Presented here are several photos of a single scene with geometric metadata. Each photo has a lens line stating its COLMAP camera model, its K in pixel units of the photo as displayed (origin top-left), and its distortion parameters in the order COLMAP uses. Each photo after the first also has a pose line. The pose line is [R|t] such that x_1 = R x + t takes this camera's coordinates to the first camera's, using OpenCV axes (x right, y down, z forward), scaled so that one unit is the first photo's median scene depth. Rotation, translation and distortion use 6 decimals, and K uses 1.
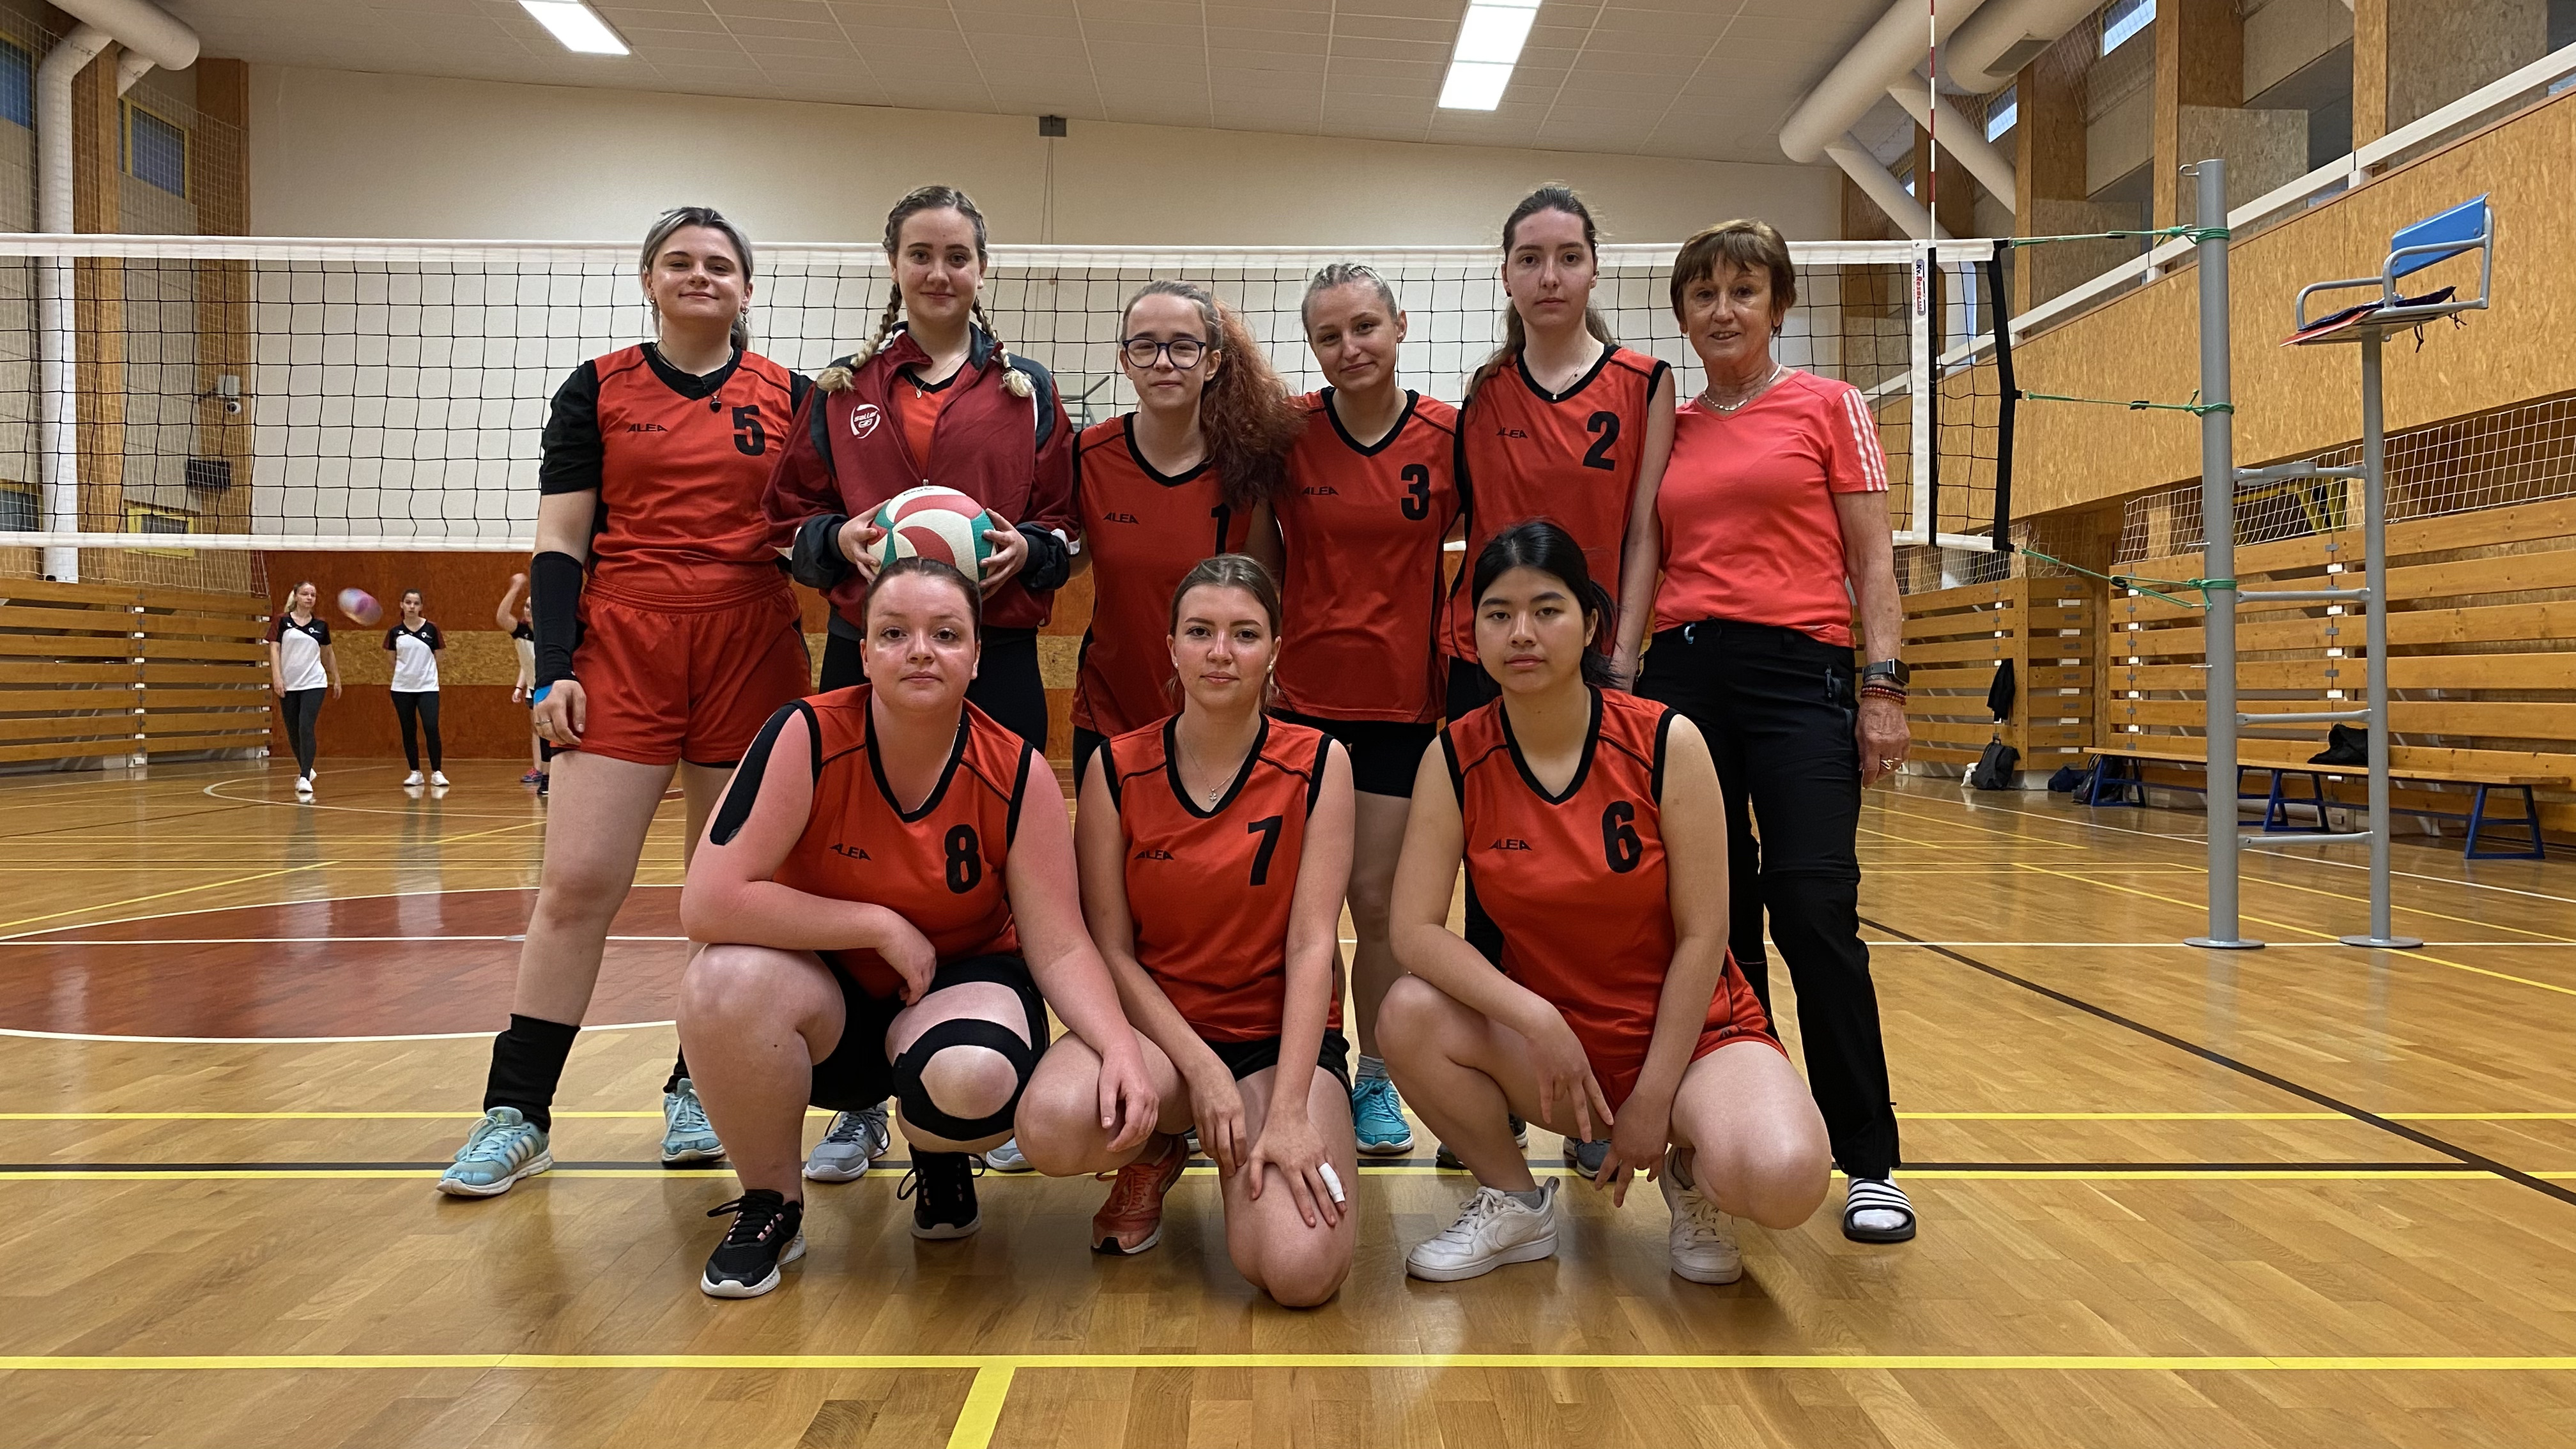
lens RADIAL K [[1801.3, 0, 1353.9], [0, 1801.3, 697.0], [0, 0, 1]] dist [-0.003514, -0.001128]
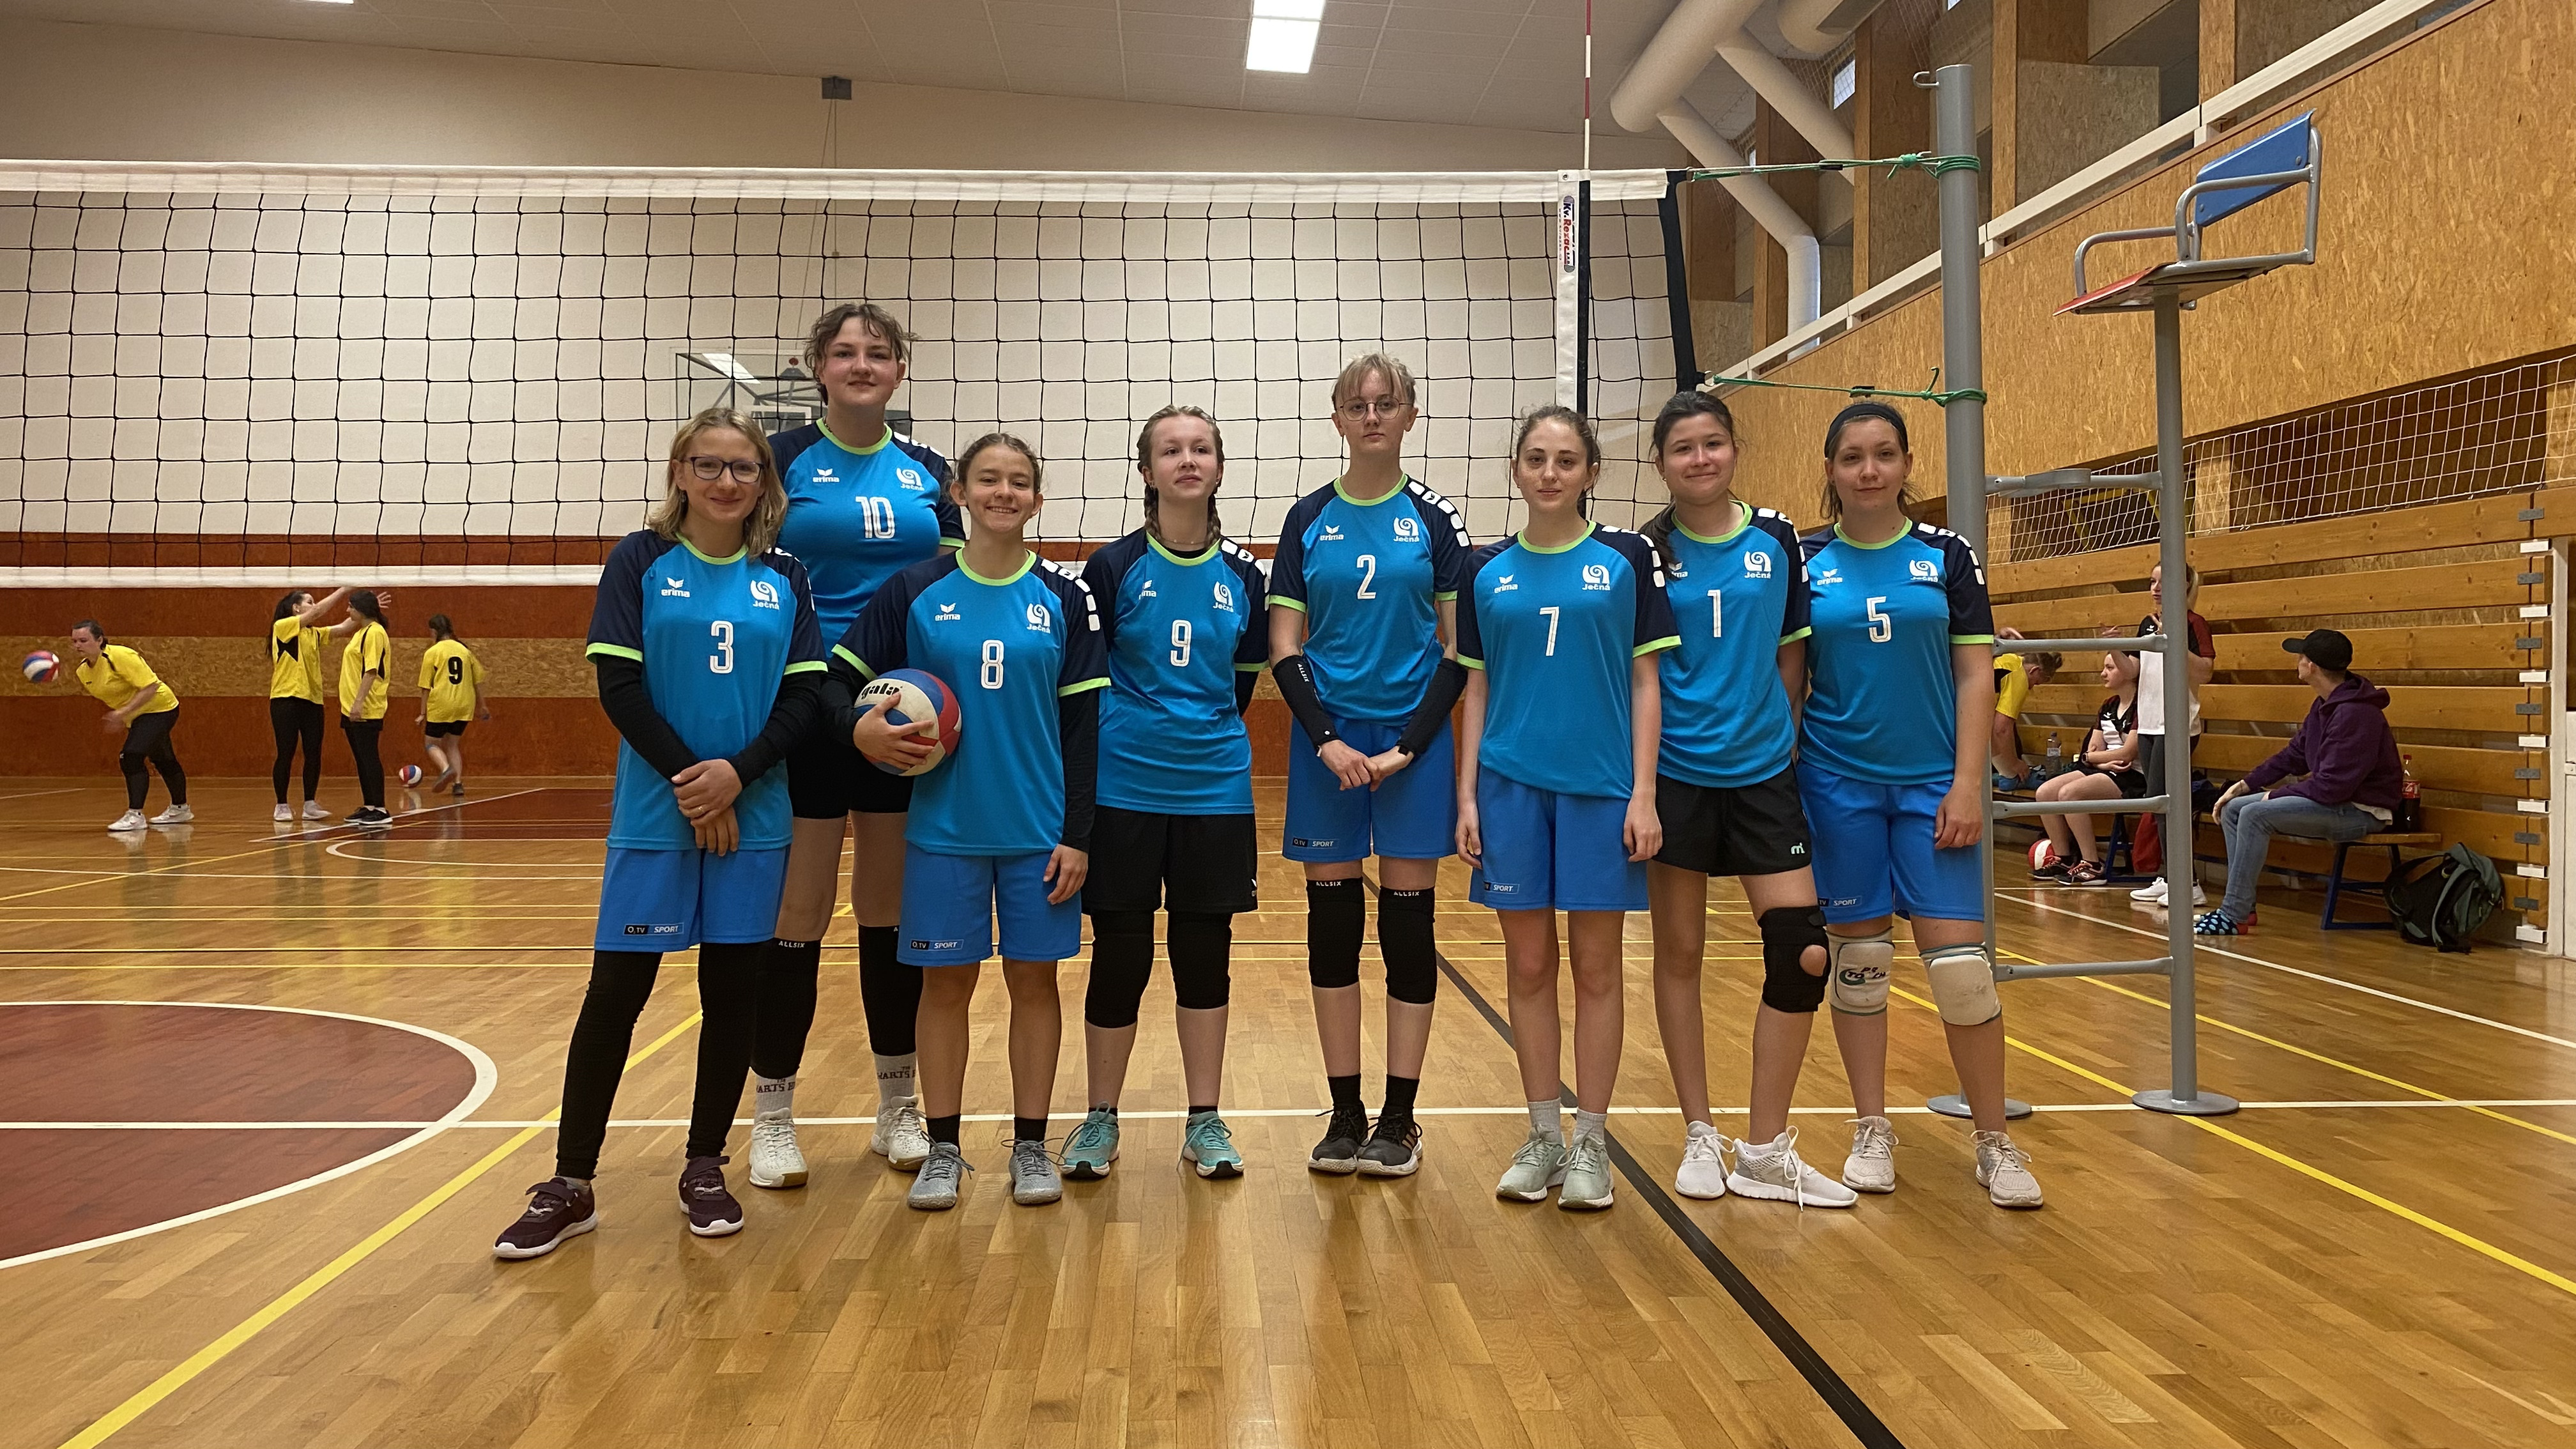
lens RADIAL K [[1897.7, 0, 1253.8], [0, 1897.7, 689.6], [0, 0, 1]] dist [0.000135, -0.002578]
pose [[0.999553, -0.001680, 0.029851, 0.084519], [0.001838, 0.999984, -0.005256, -0.018248], [-0.029842, 0.005309, 0.999541, 0.115186]]
